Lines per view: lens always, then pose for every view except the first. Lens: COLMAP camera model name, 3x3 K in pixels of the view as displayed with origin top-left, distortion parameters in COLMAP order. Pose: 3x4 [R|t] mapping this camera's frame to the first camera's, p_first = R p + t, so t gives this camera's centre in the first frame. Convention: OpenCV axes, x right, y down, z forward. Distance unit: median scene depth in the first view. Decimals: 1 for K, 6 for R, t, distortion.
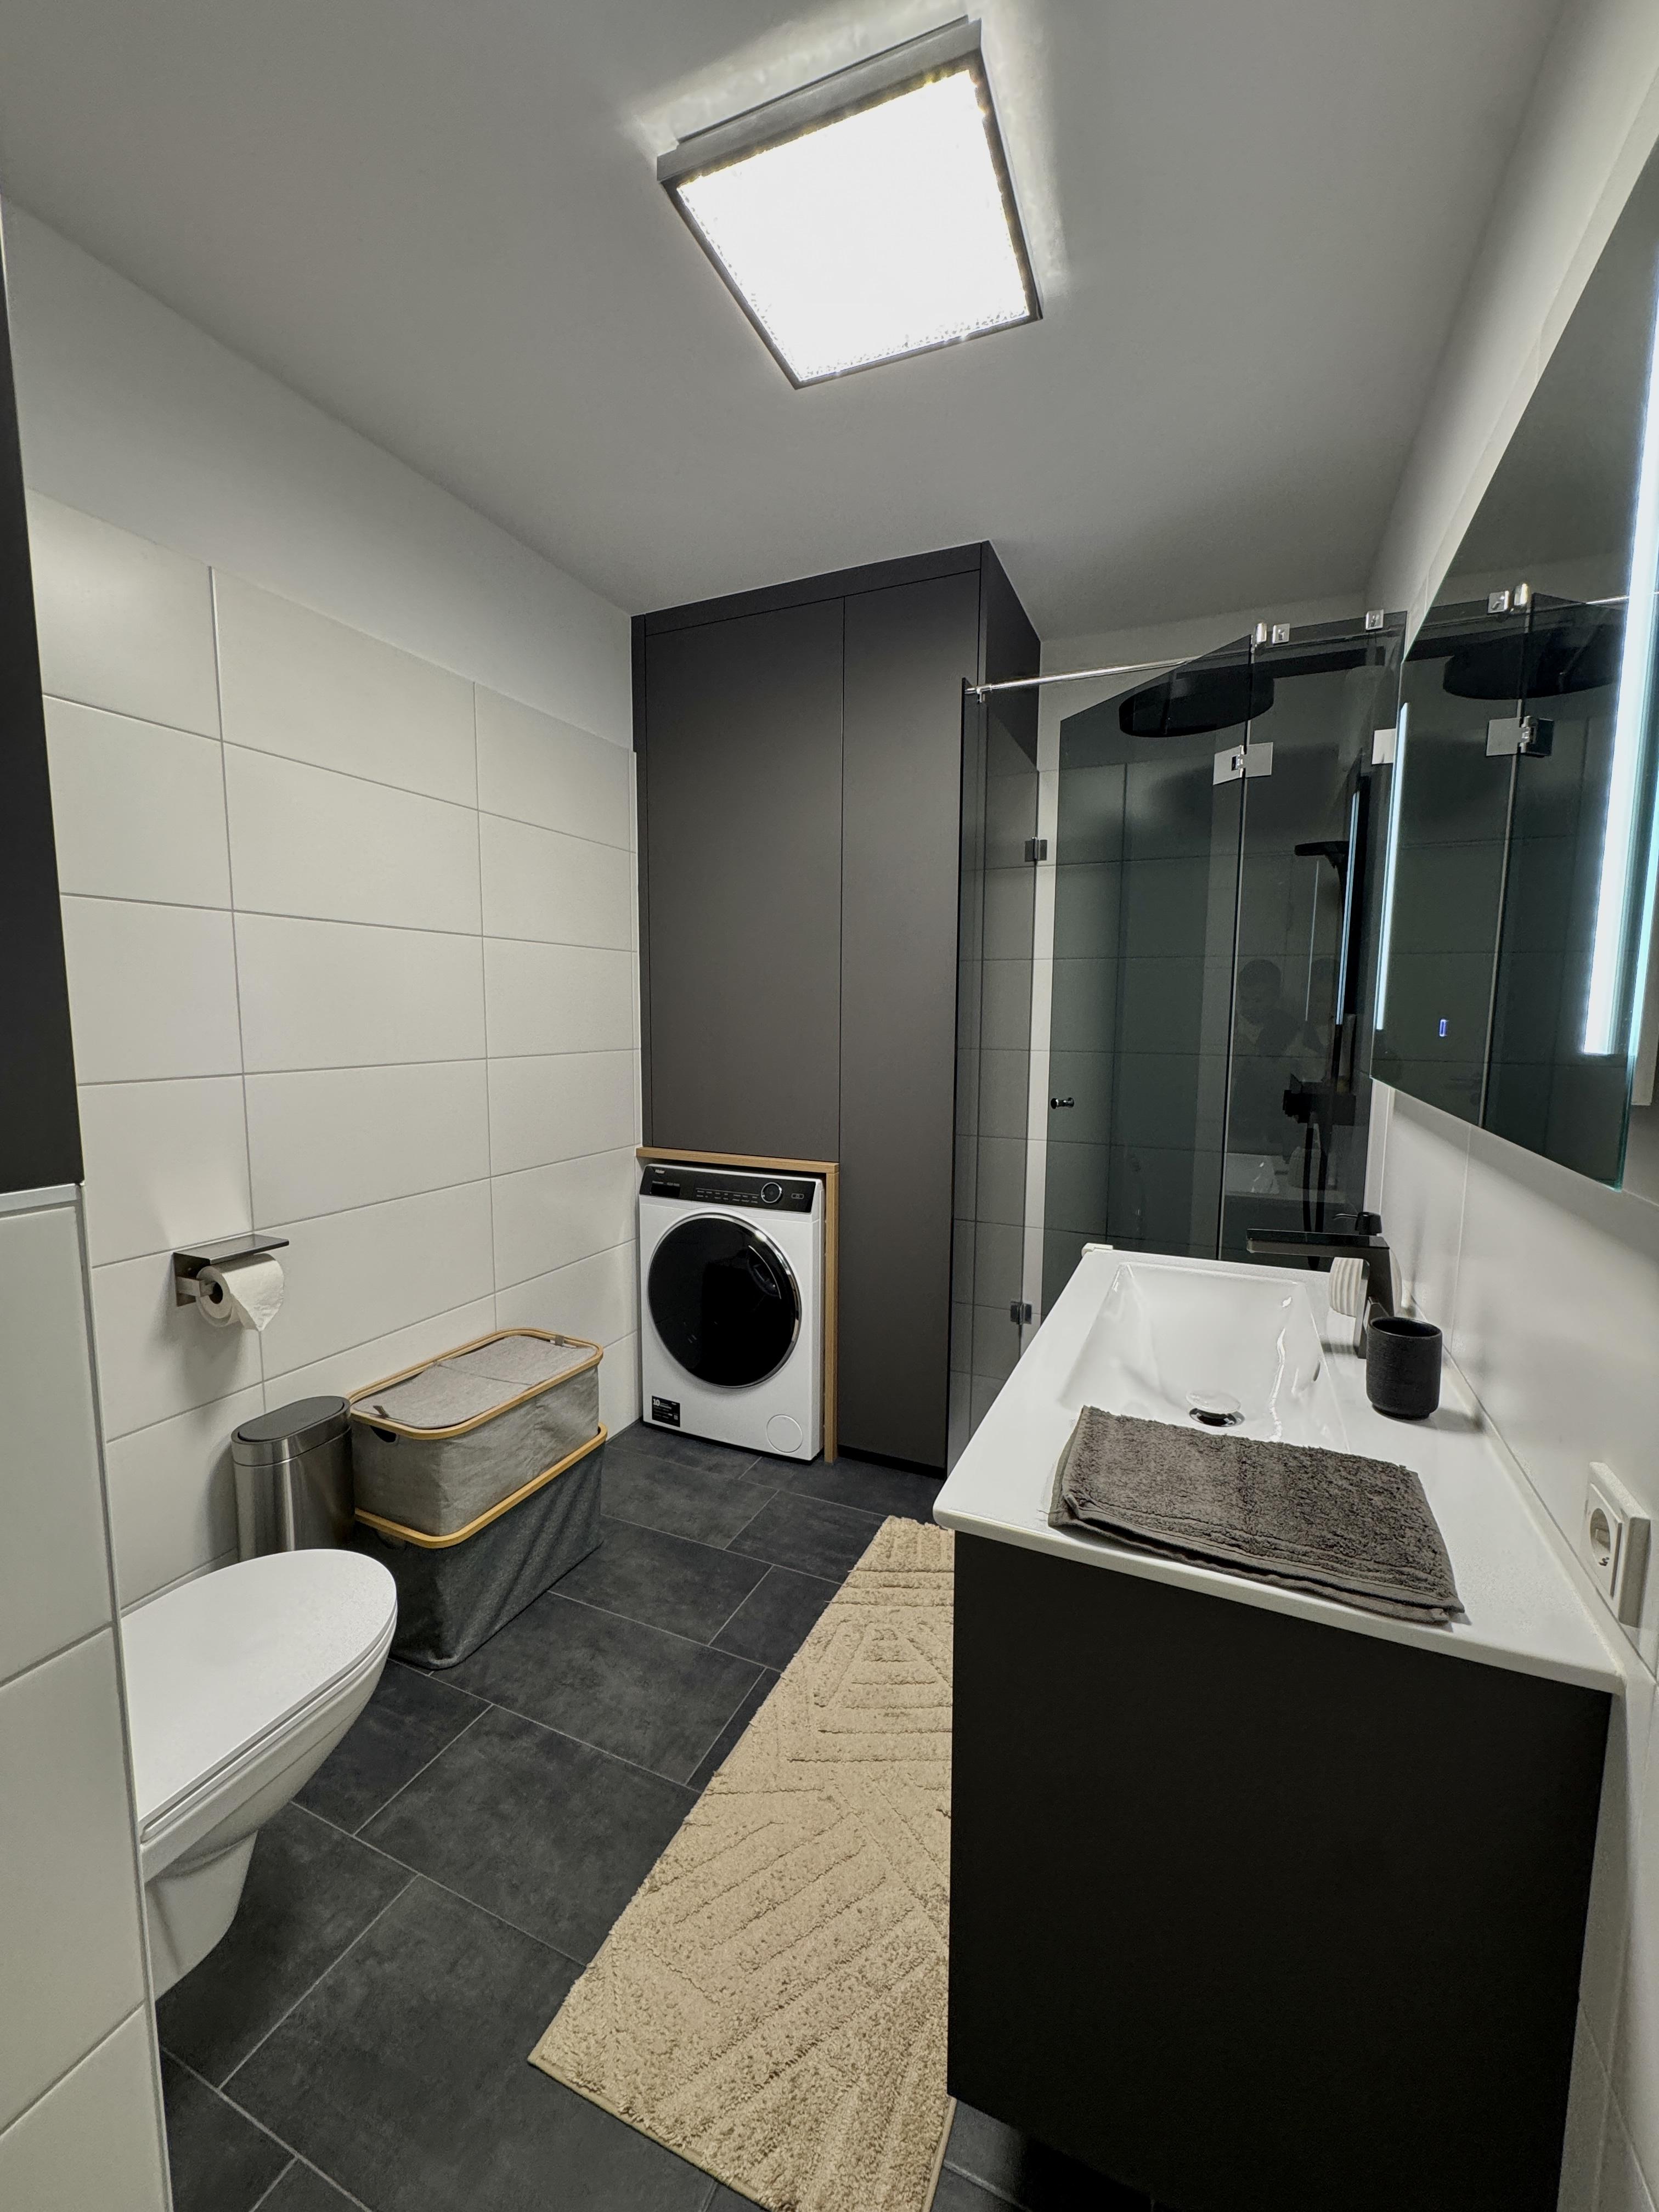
lens RADIAL K [[883.7, 0, 828.2], [0, 883.7, 1097.9], [0, 0, 1]] dist [-0.001706, 0.000028]
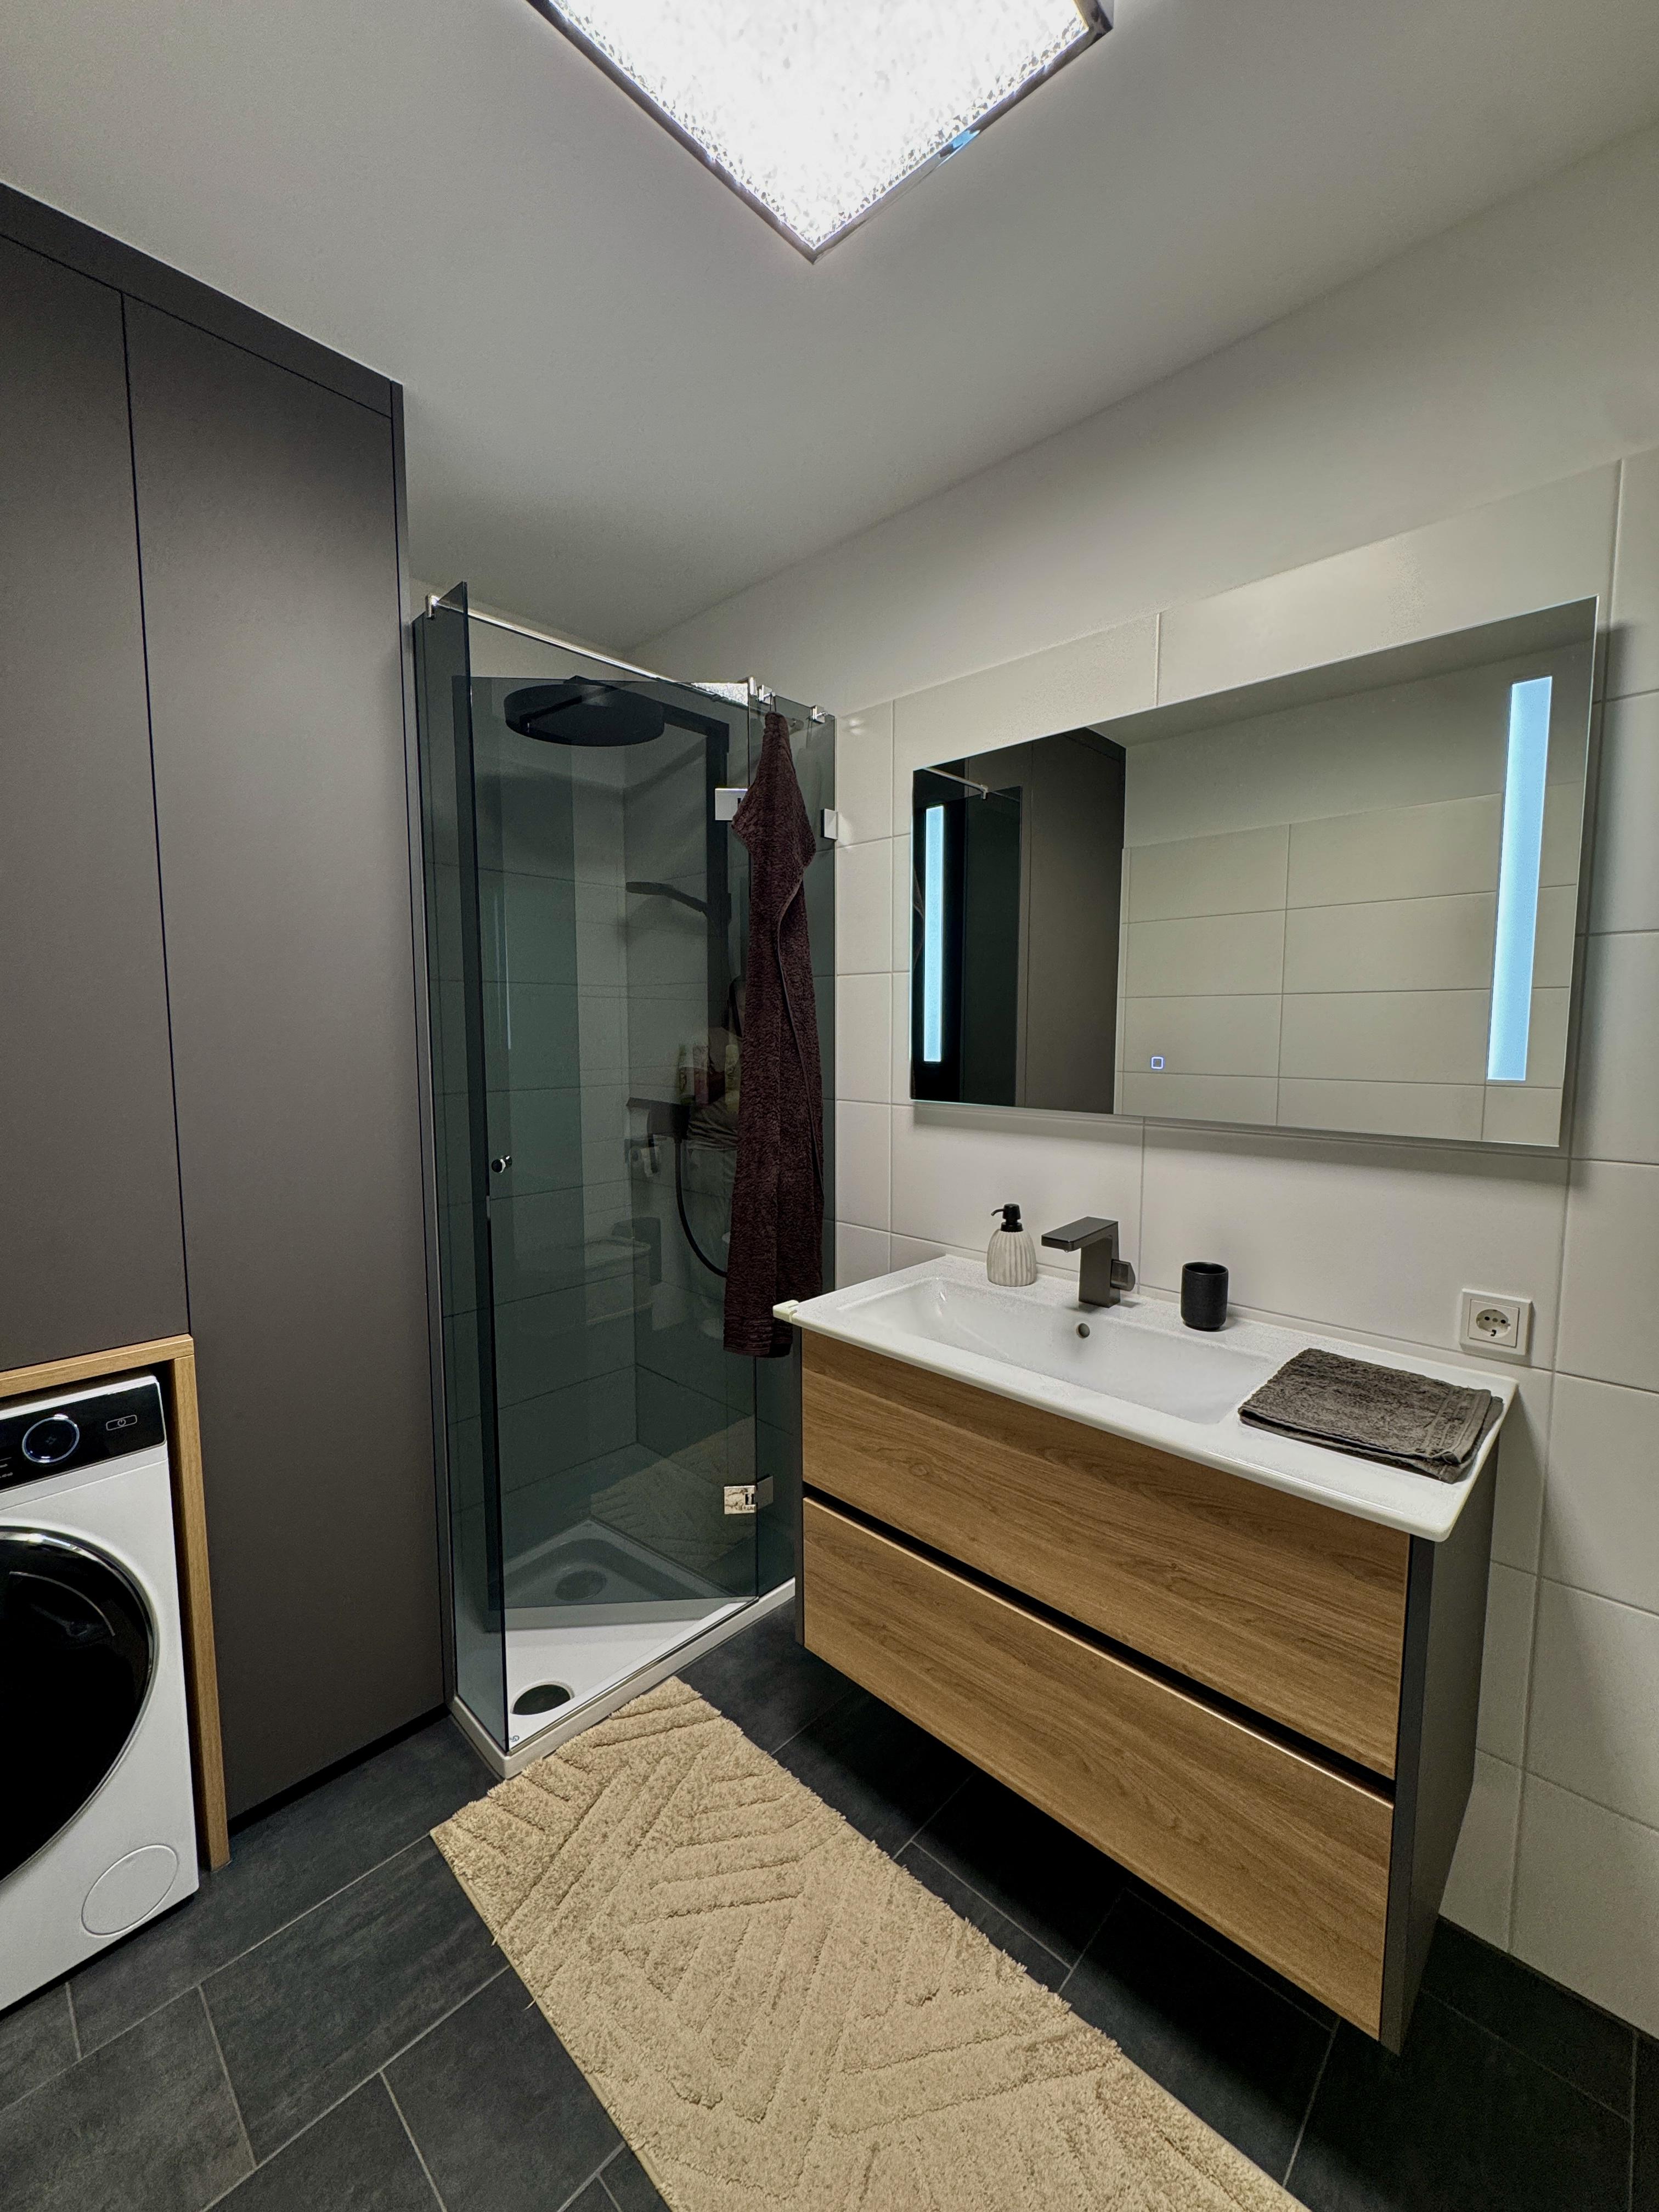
lens RADIAL K [[883.7, 0, 828.2], [0, 883.7, 1097.9], [0, 0, 1]] dist [-0.001706, 0.000028]
pose [[0.343309, -0.092068, 0.934699, -0.421029], [0.102723, 0.992895, 0.060070, -0.077373], [-0.933588, 0.075393, 0.350327, 0.497921]]
